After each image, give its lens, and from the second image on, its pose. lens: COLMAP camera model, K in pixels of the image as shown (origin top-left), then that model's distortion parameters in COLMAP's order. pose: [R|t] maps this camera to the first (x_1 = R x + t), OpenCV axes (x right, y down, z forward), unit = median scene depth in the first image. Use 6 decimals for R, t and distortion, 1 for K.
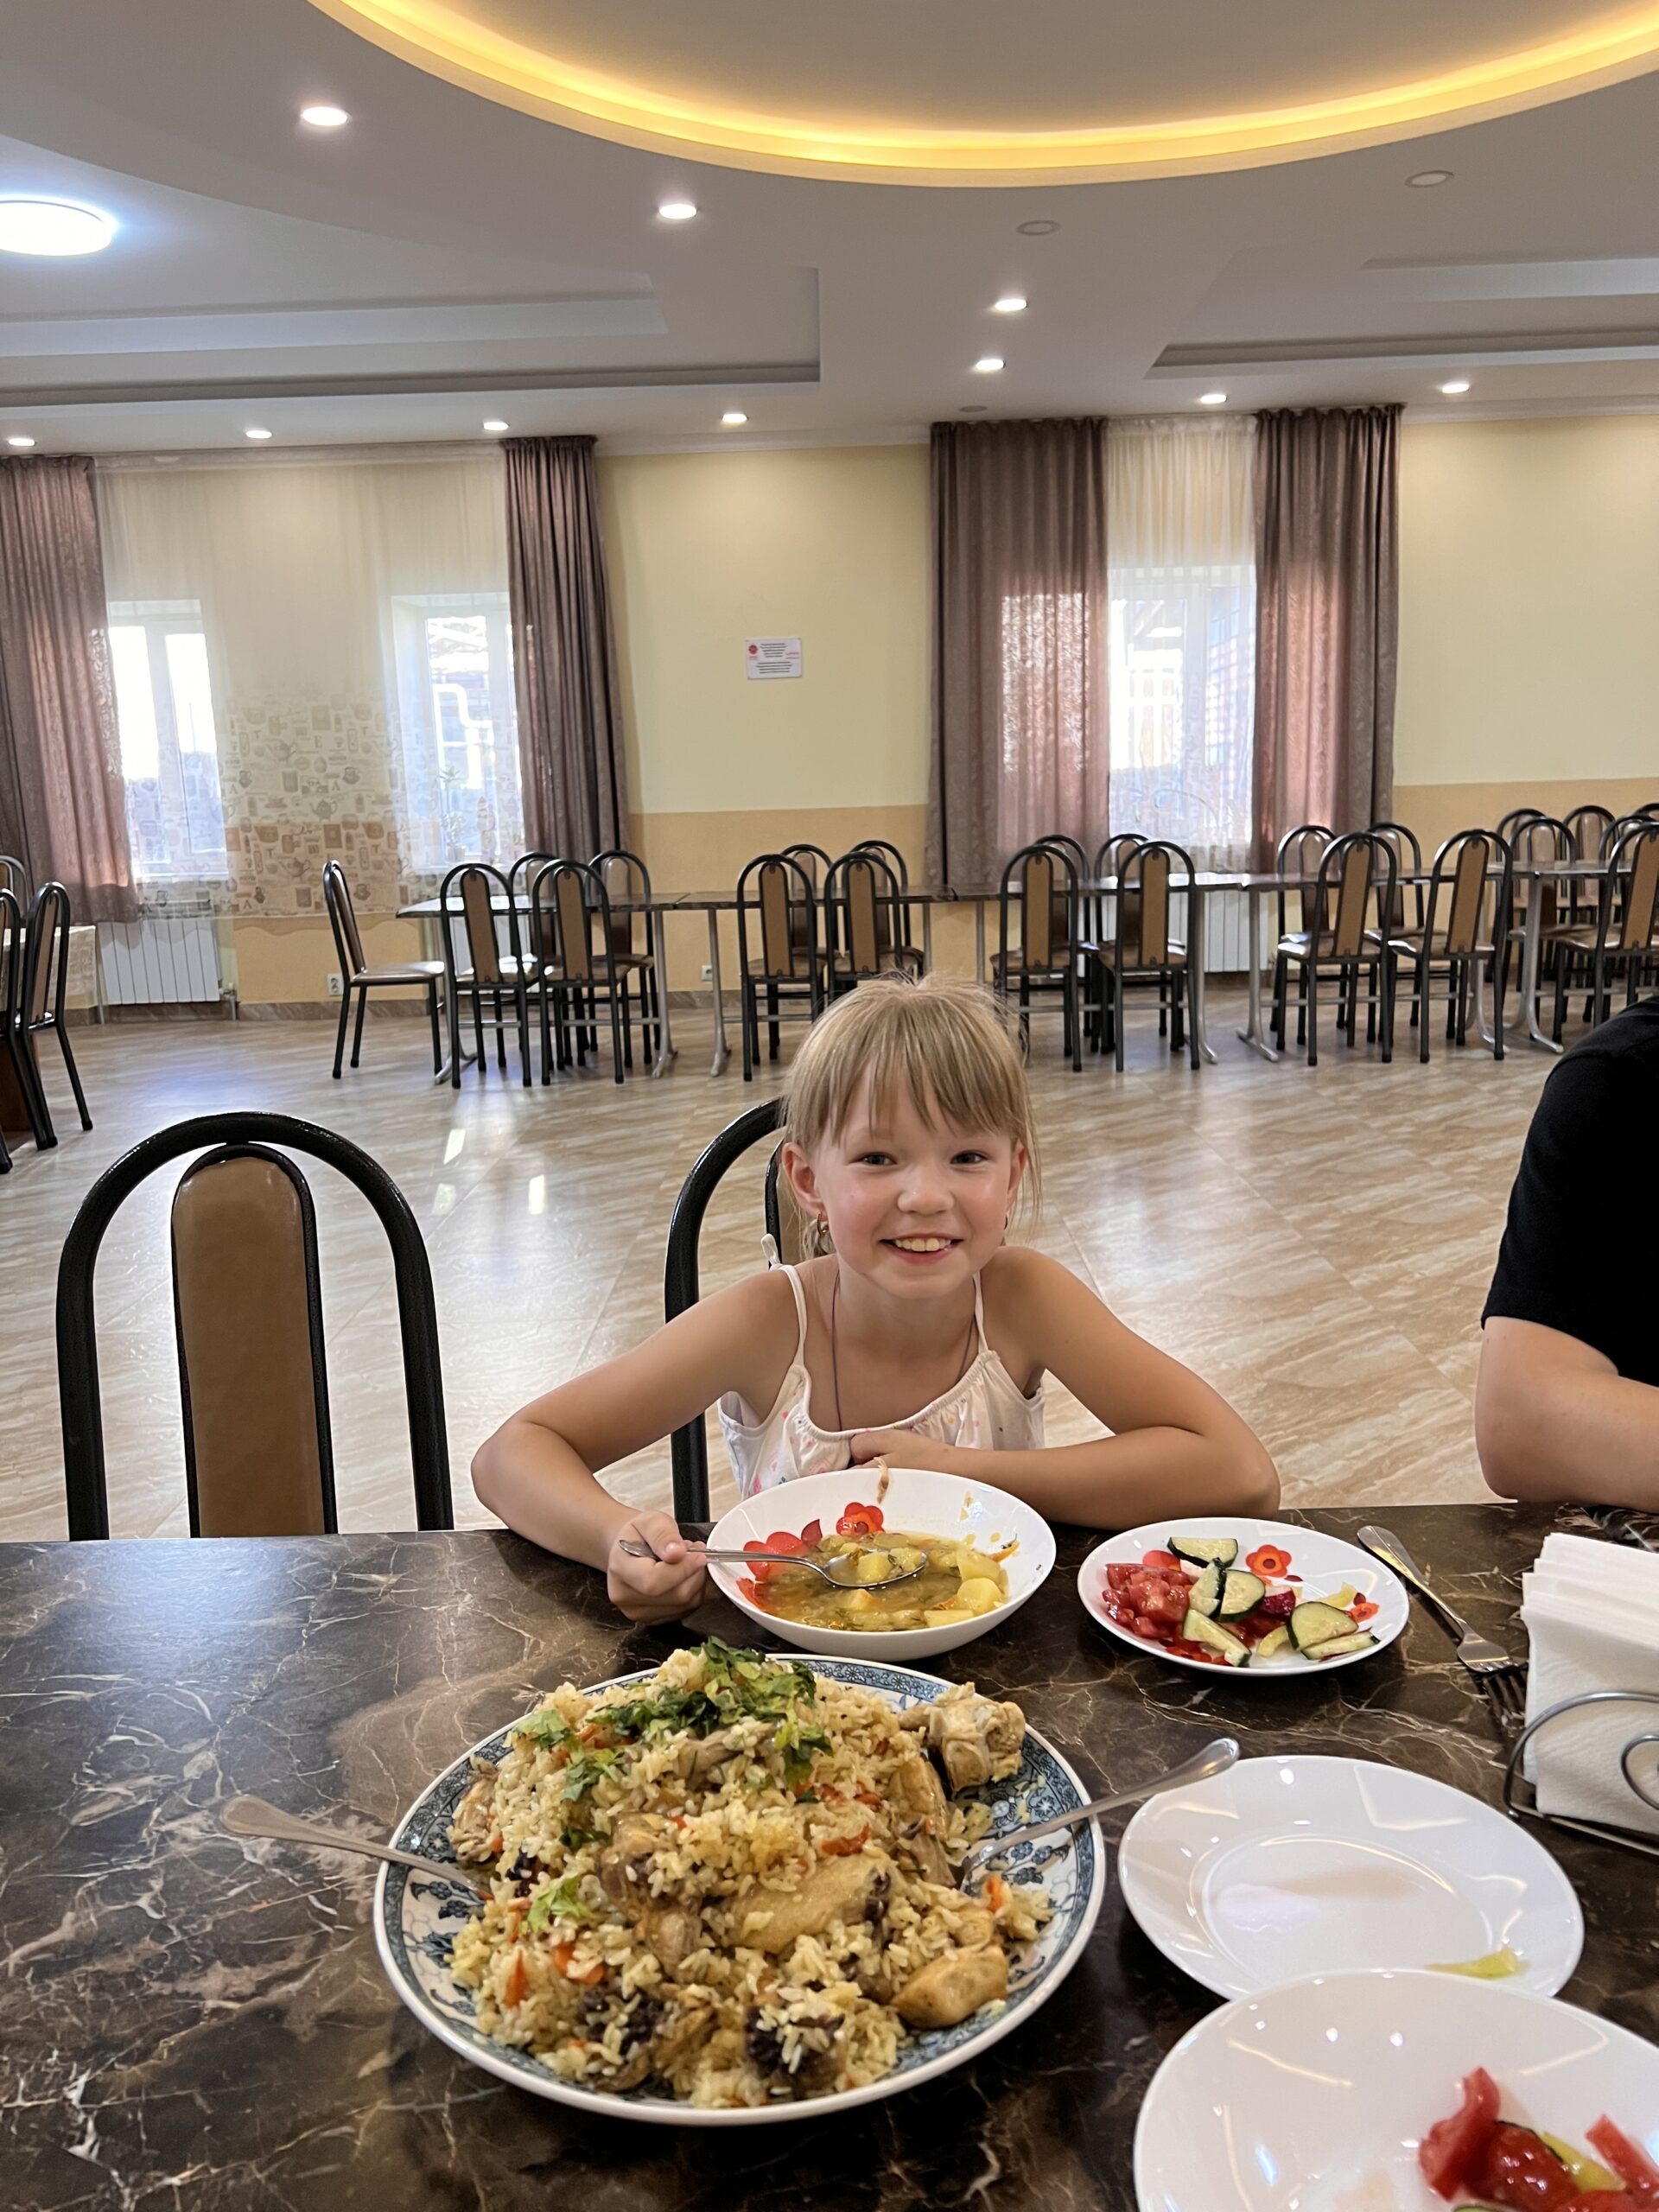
lens RADIAL K [[1677.4, 0, 830.4], [0, 1677.4, 1106.6], [0, 0, 1]] dist [0.035345, -0.035771]
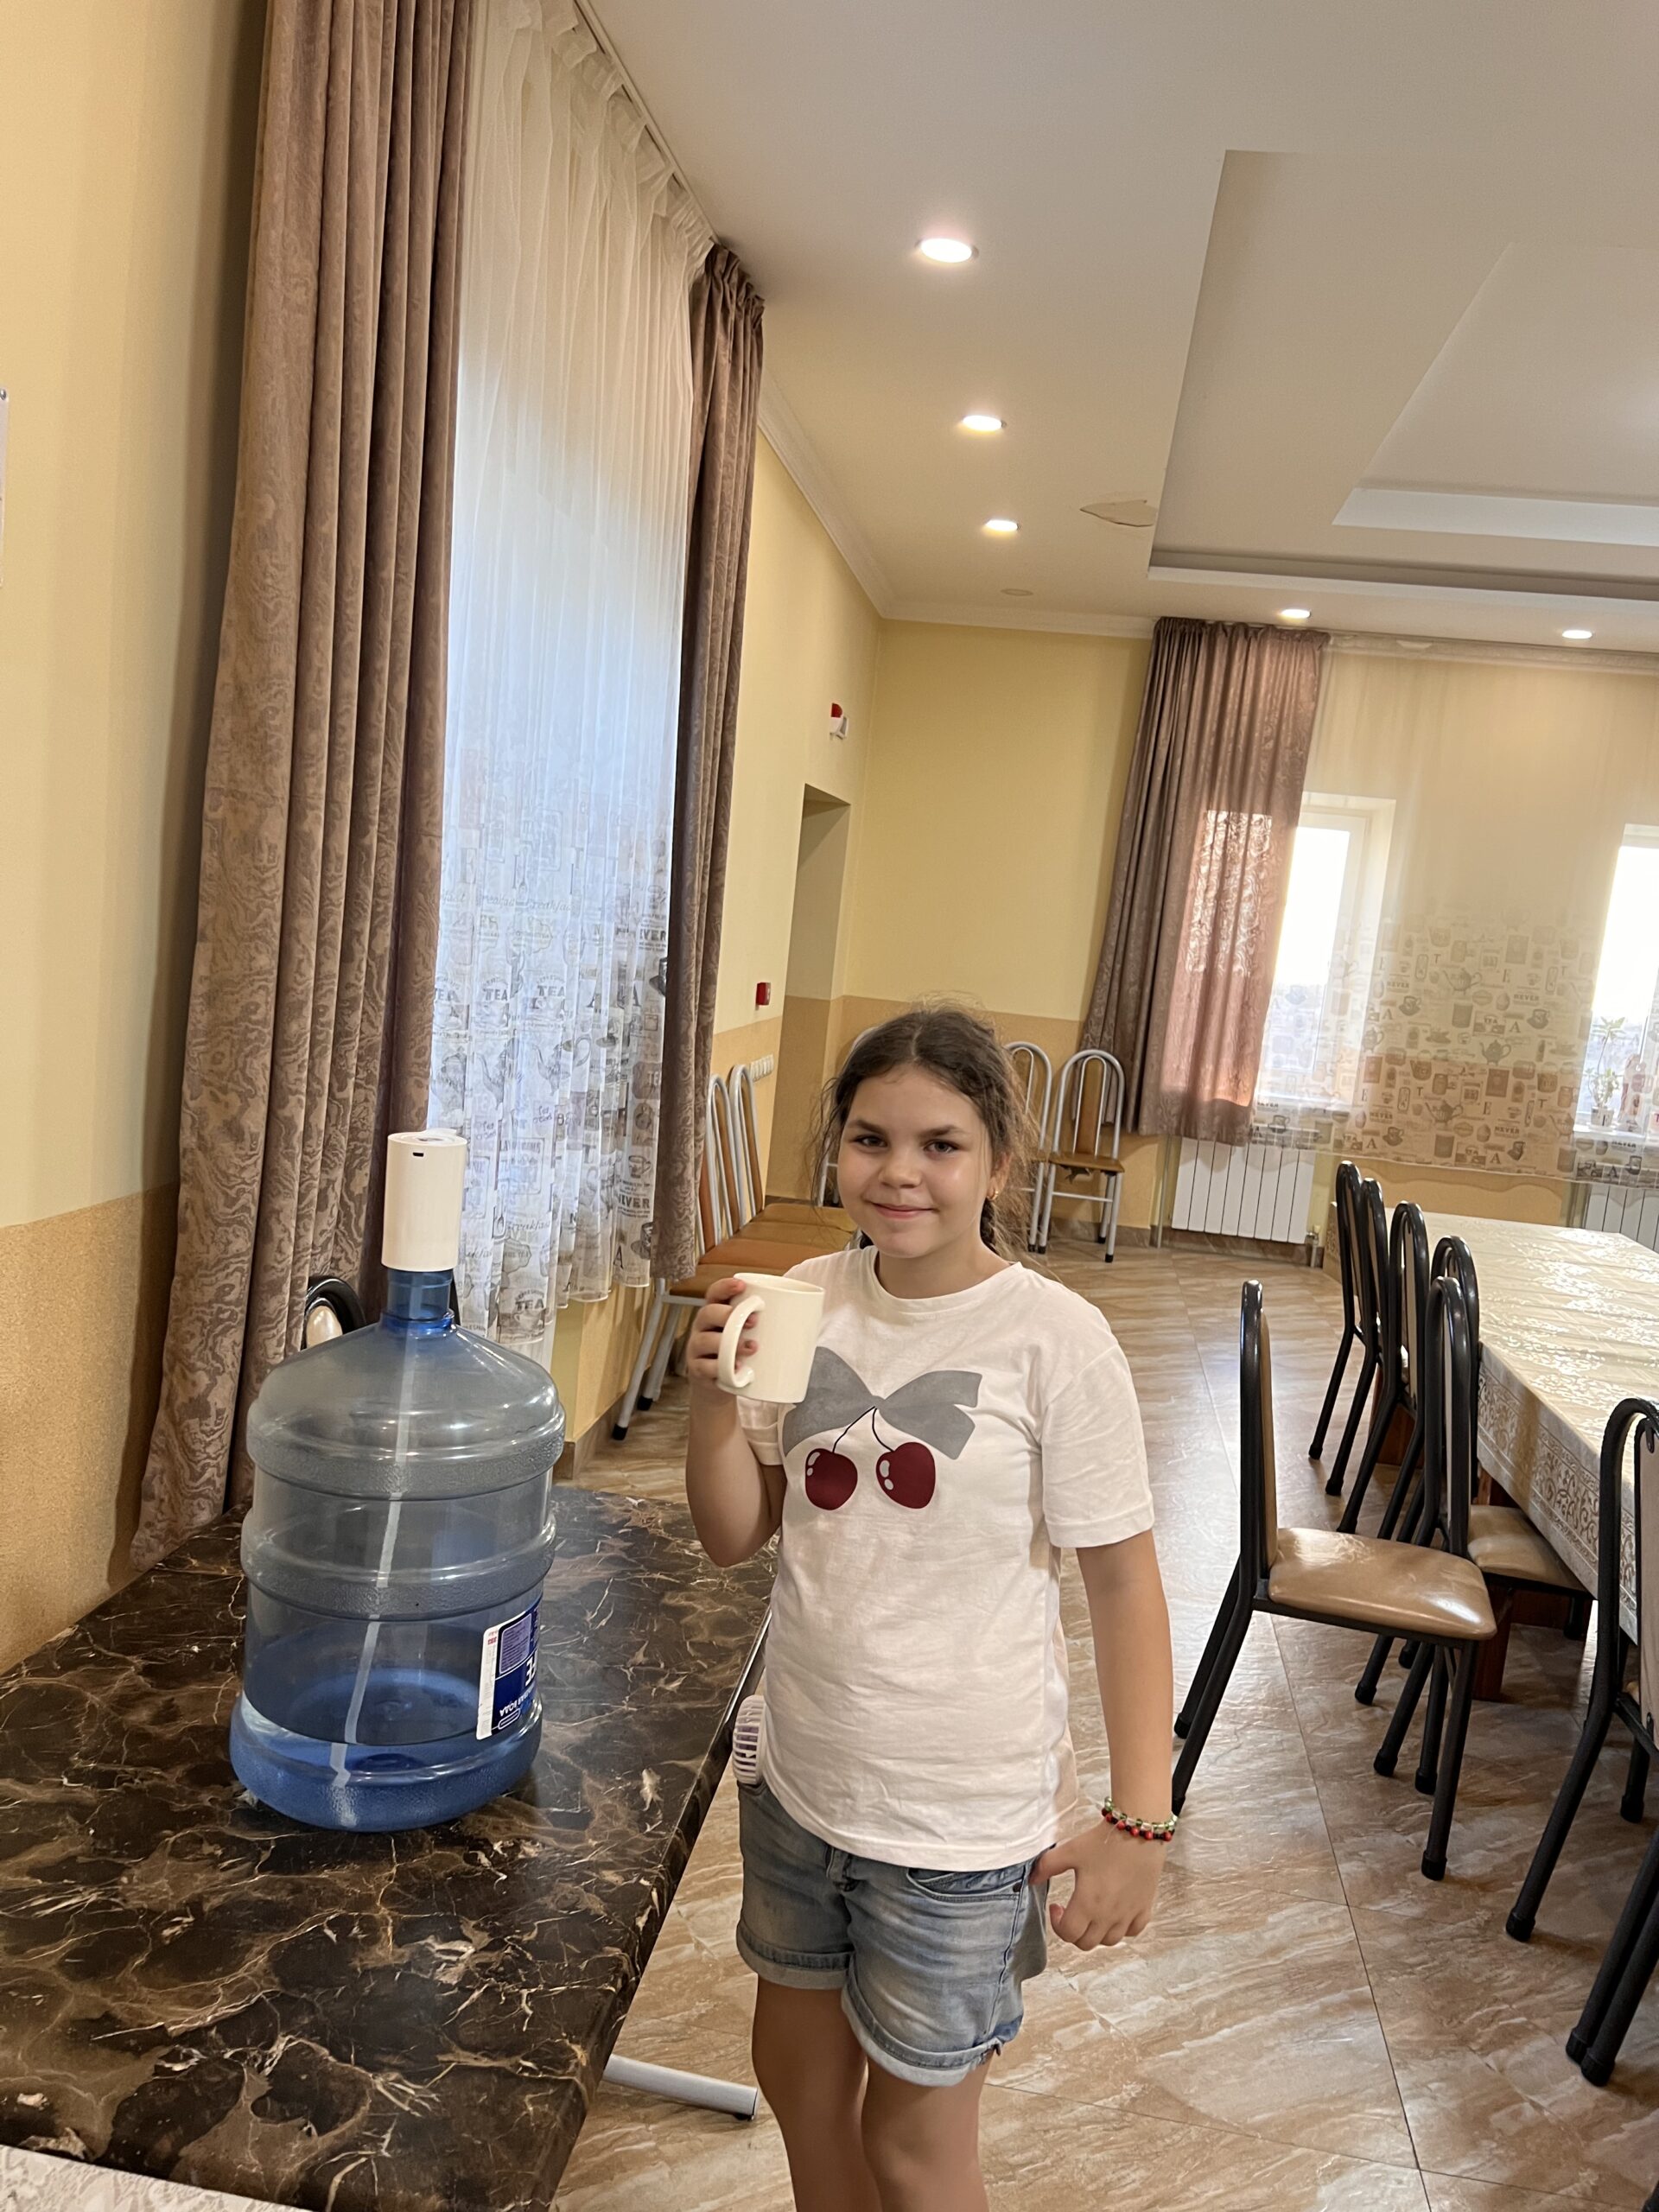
lens RADIAL K [[1677.4, 0, 827.8], [0, 1677.4, 1108.1], [0, 0, 1]] dist [0.035345, -0.035771]
pose [[0.981489, 0.147167, -0.122558, -0.525849], [-0.154636, 0.986507, -0.053783, -0.048828], [0.112989, 0.071739, 0.991003, 0.107891]]
